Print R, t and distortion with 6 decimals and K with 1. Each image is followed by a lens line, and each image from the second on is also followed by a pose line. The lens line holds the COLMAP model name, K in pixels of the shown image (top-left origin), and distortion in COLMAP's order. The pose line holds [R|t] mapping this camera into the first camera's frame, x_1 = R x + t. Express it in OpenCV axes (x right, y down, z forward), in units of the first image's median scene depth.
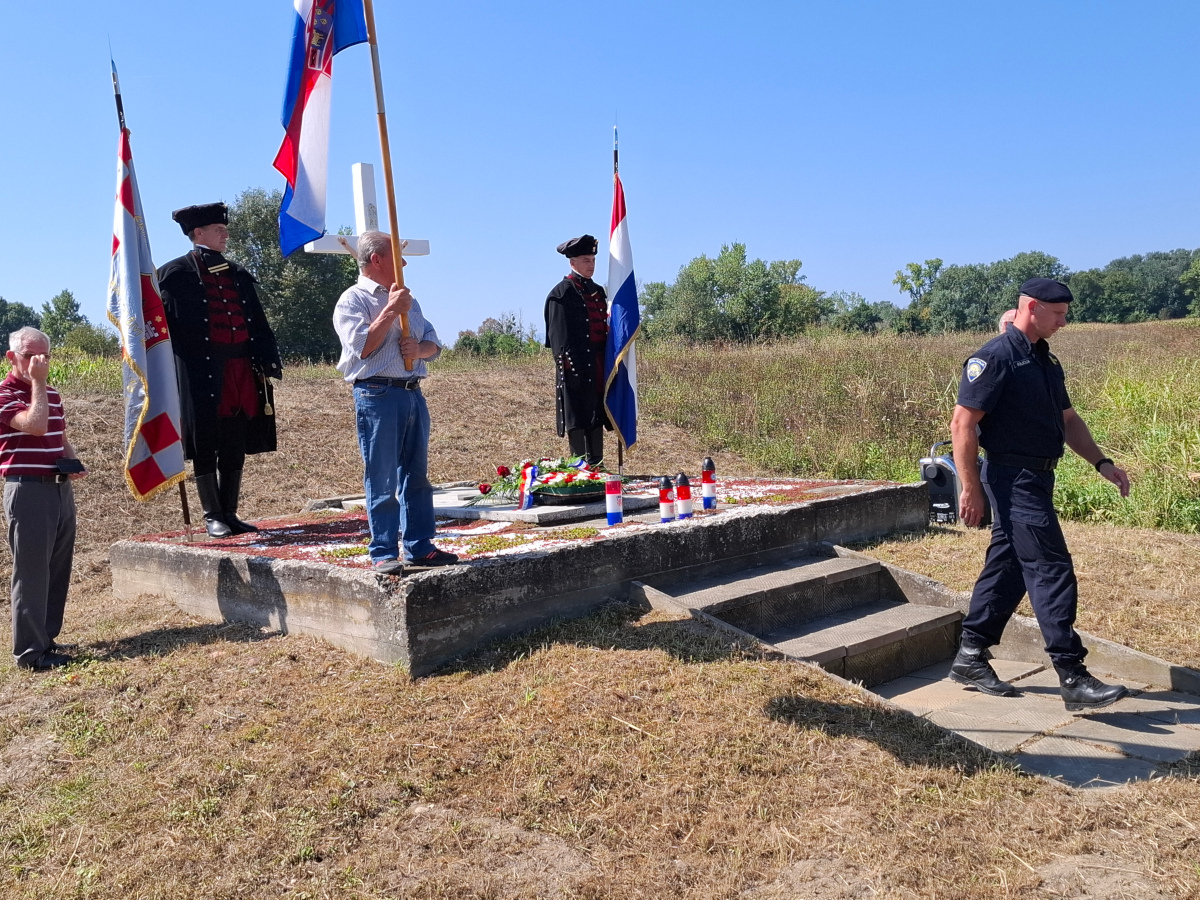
lens RADIAL K [[1270.4, 0, 572.2], [0, 1270.4, 438.3], [0, 0, 1]] dist [0.151985, -0.288440]
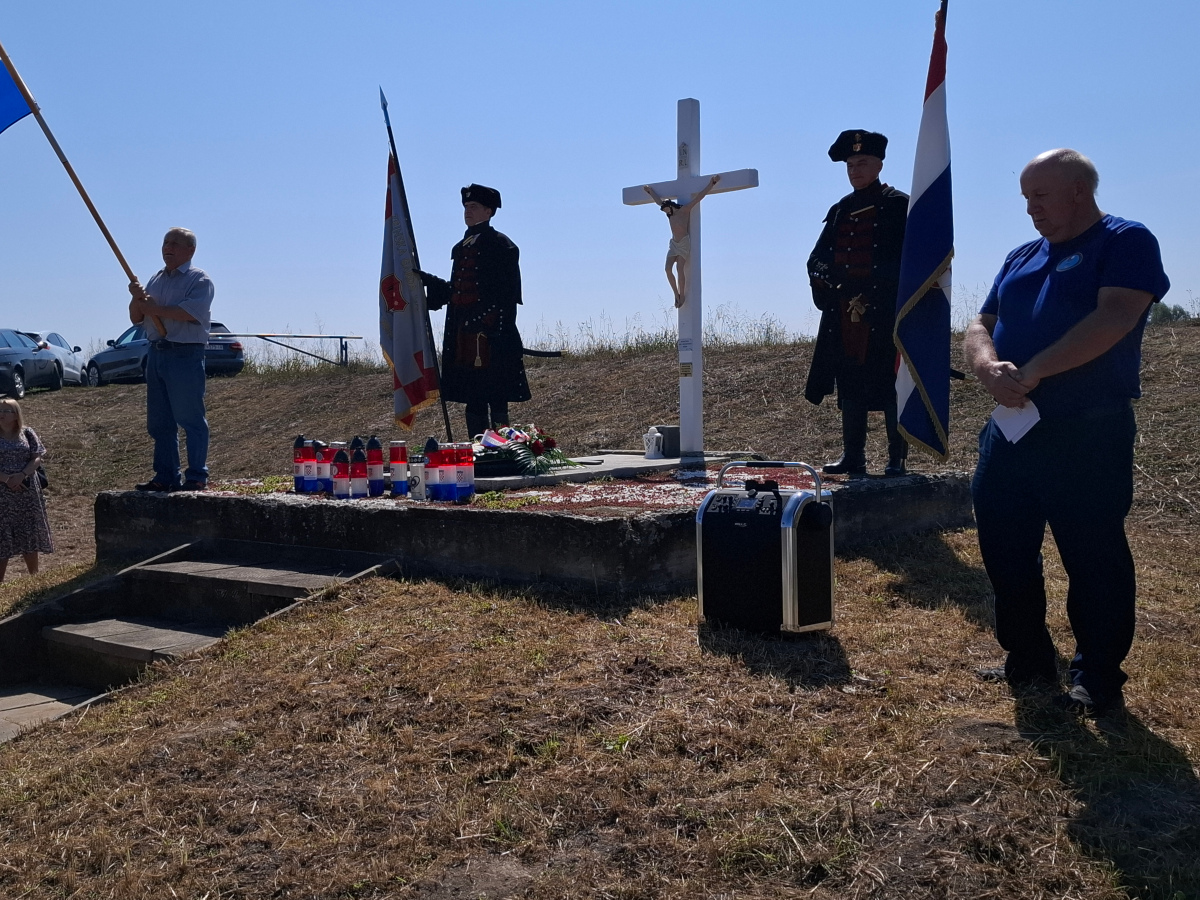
lens RADIAL K [[1267.5, 0, 589.9], [0, 1267.5, 449.2], [0, 0, 1]] dist [0.145477, -0.238683]
pose [[0.116488, 0.107142, -0.987396, 0.939517], [-0.024346, 0.994174, 0.105005, -0.068244], [0.992894, 0.011808, 0.118418, 0.985739]]
